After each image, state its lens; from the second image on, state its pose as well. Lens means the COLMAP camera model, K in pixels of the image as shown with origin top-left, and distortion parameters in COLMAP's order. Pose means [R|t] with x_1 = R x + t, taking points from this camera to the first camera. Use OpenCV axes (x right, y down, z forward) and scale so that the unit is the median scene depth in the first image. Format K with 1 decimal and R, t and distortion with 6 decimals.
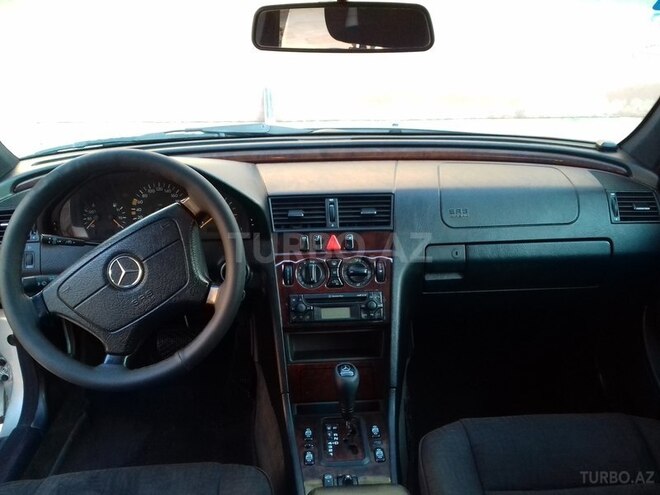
lens RADIAL K [[619.8, 0, 338.9], [0, 619.8, 245.2], [0, 0, 1]] dist [0.117167, -0.218234]
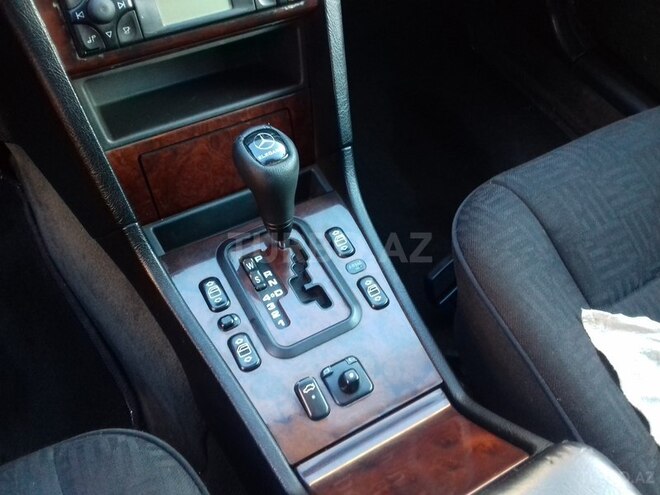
lens RADIAL K [[619.8, 0, 338.9], [0, 619.8, 245.2], [0, 0, 1]] dist [0.117167, -0.218234]
pose [[0.899919, -0.305933, 0.310727, -0.092992], [0.097036, 0.835214, 0.541296, 0.030416], [-0.425124, -0.456970, 0.781312, 0.588164]]
